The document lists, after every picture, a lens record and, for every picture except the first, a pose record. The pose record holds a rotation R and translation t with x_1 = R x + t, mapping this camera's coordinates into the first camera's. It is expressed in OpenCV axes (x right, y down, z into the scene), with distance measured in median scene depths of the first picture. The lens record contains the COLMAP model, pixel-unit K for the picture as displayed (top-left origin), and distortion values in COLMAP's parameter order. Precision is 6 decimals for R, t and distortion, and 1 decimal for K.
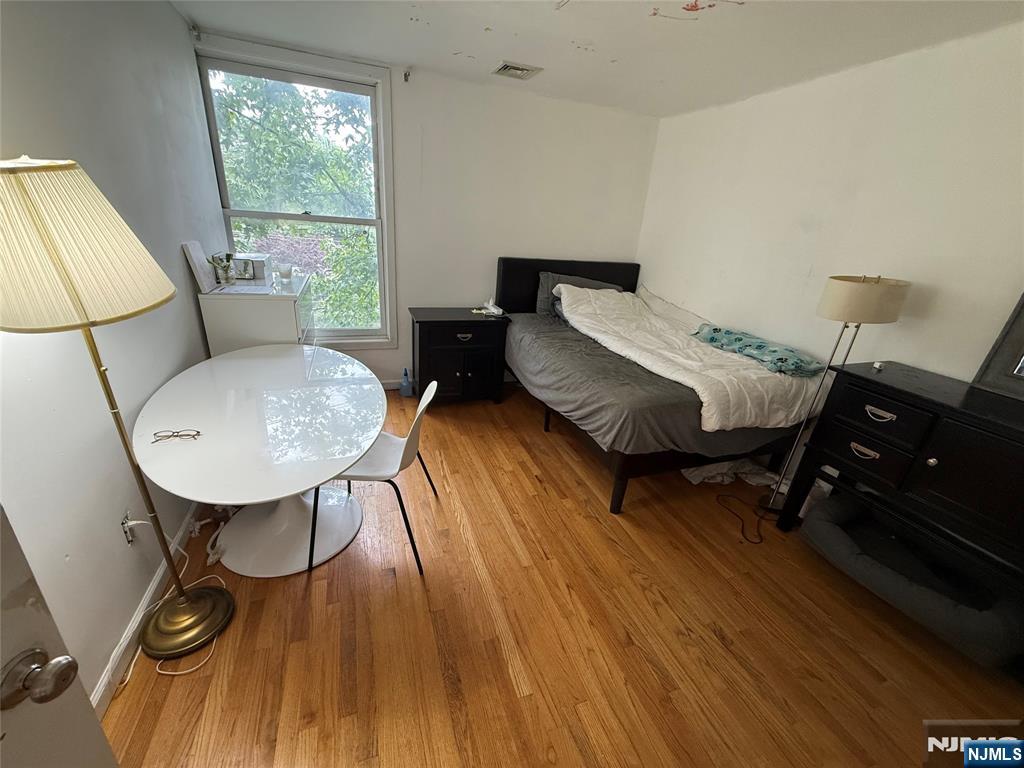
lens RADIAL K [[408.9, 0, 510.1], [0, 408.9, 382.6], [0, 0, 1]] dist [0.001037, 0.000190]
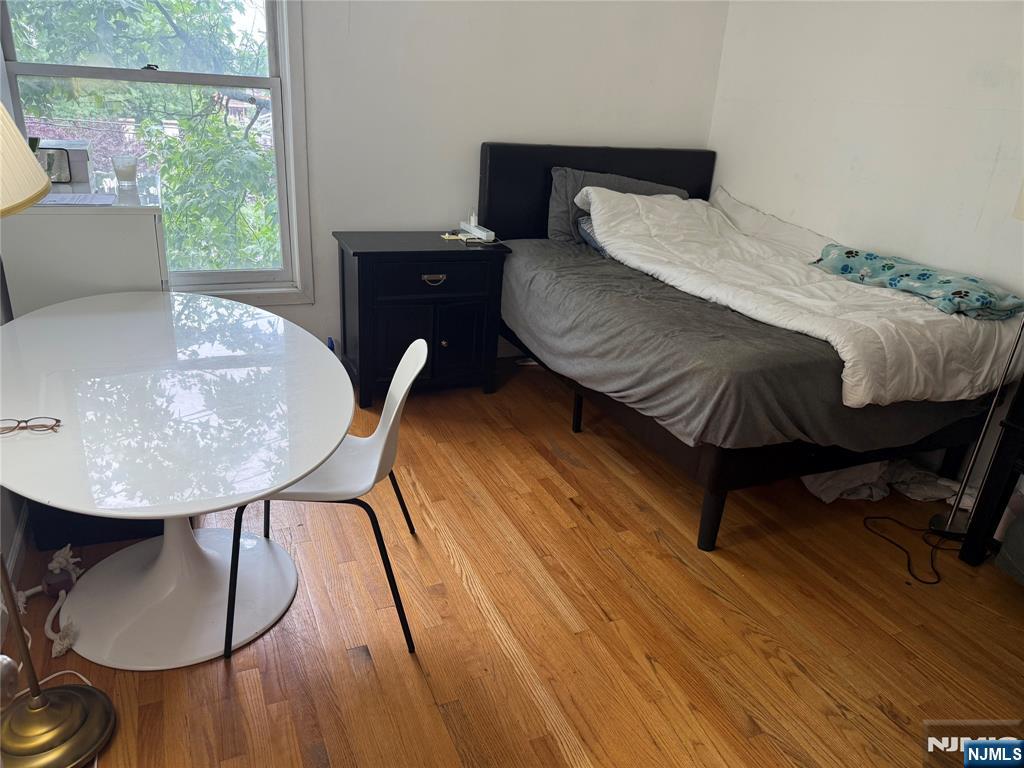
lens RADIAL K [[721.9, 0, 512.0], [0, 721.9, 384.0], [0, 0, 1]] dist [0.098353, -0.129082]
pose [[0.997367, -0.035243, 0.063381, -0.097009], [0.034746, 0.999356, 0.008920, 0.048503], [-0.063655, -0.006694, 0.997950, -0.081540]]
